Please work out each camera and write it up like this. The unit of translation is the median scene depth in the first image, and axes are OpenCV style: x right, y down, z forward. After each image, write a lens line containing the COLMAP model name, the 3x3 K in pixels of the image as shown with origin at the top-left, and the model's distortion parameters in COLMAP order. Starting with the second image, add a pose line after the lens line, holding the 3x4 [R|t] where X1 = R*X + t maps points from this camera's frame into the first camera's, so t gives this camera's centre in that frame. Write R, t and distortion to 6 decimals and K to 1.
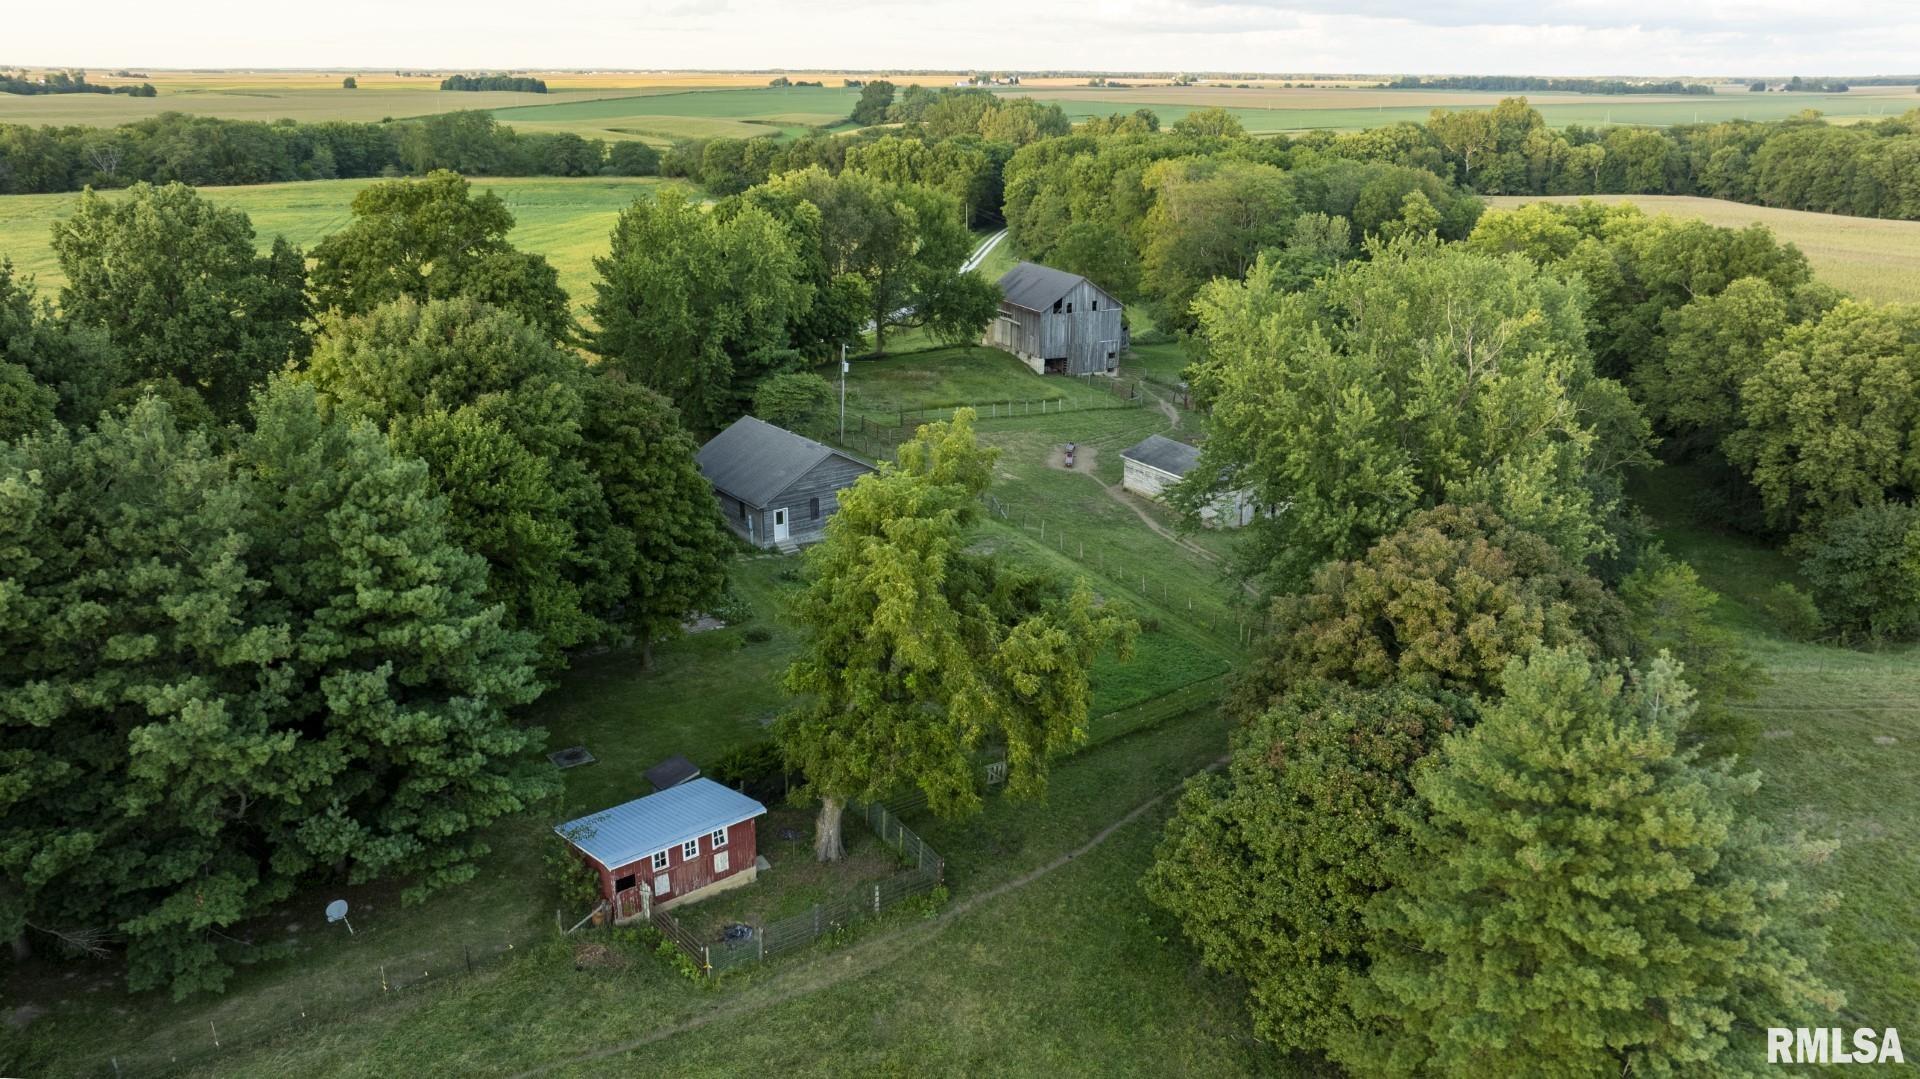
lens RADIAL K [[1346.4, 0, 960.0], [0, 1346.4, 539.5], [0, 0, 1]] dist [-0.017719, 0.001237]
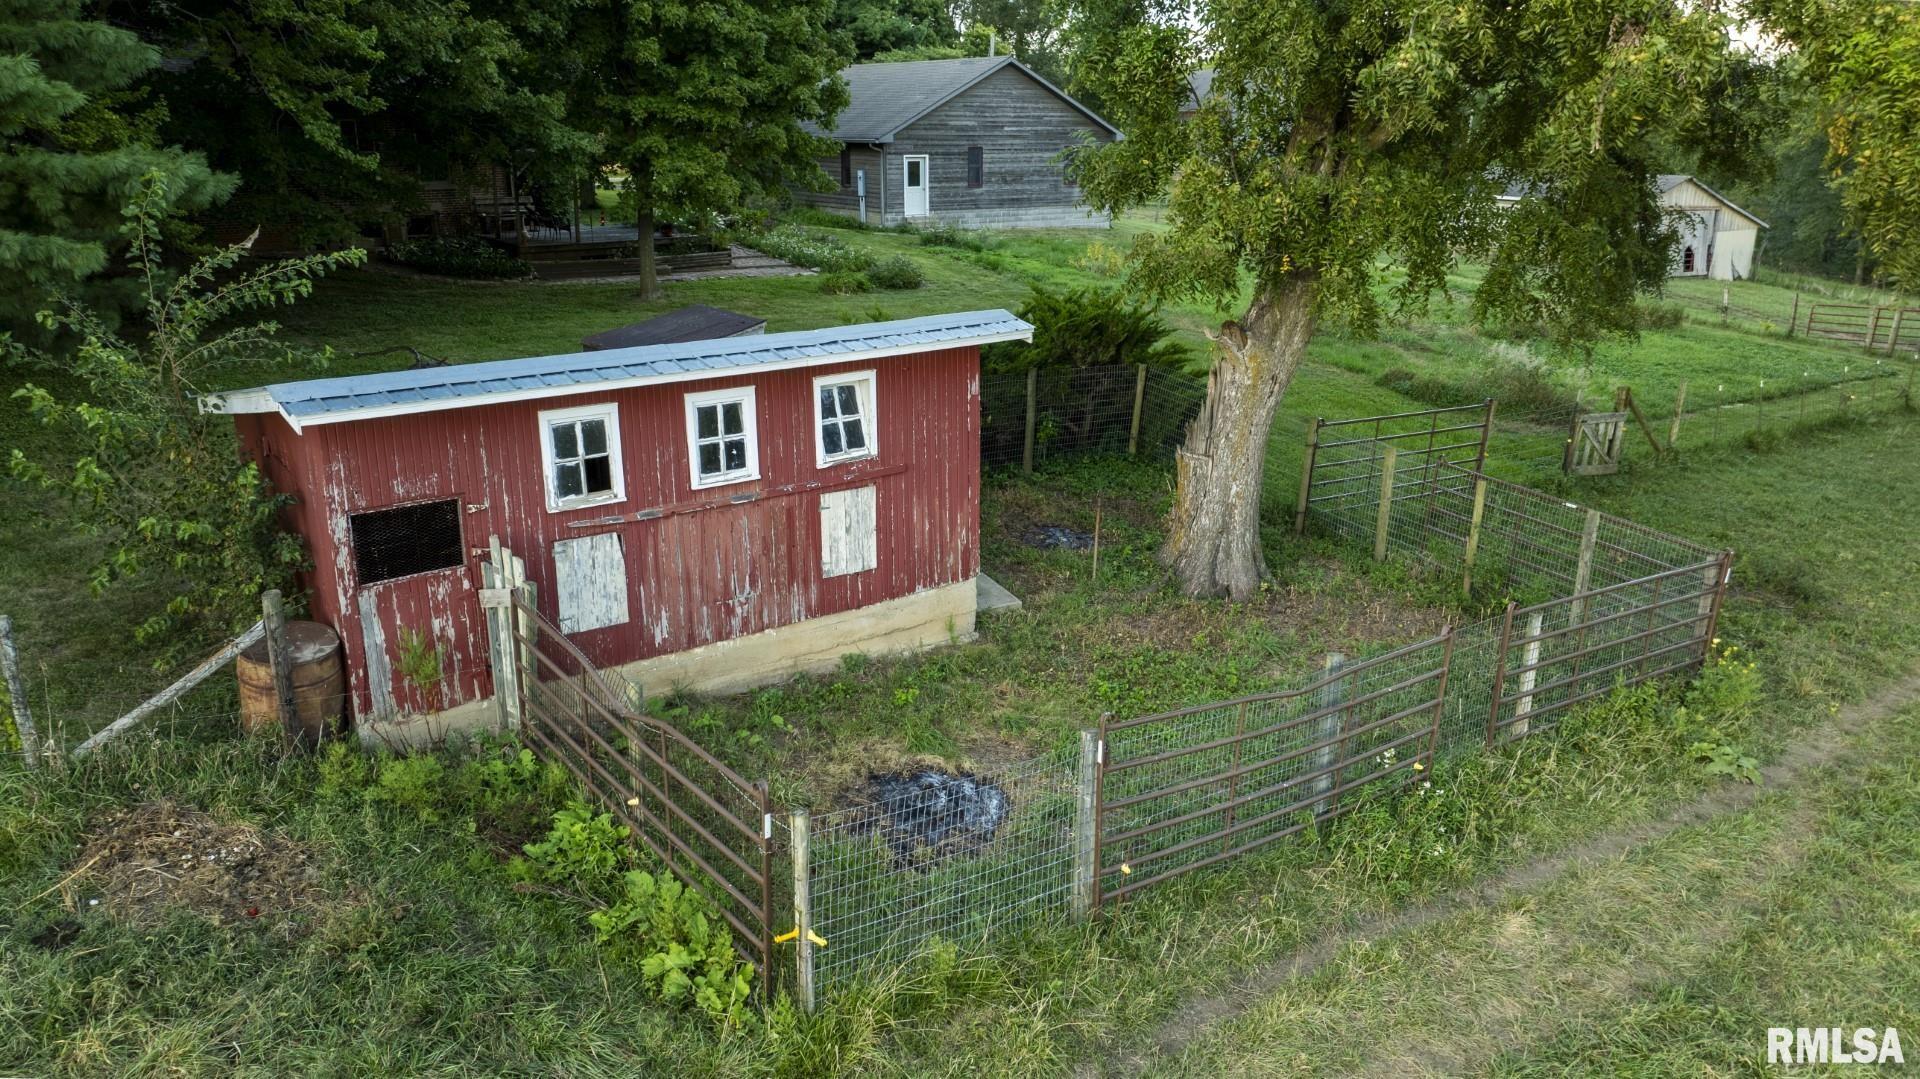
lens RADIAL K [[1346.4, 0, 960.0], [0, 1346.4, 539.5], [0, 0, 1]] dist [-0.017719, 0.001237]
pose [[0.998846, 0.007825, -0.047394, -0.148223], [-0.009285, 0.999487, -0.030660, 0.252505], [0.047130, 0.031064, 0.998406, 0.769791]]
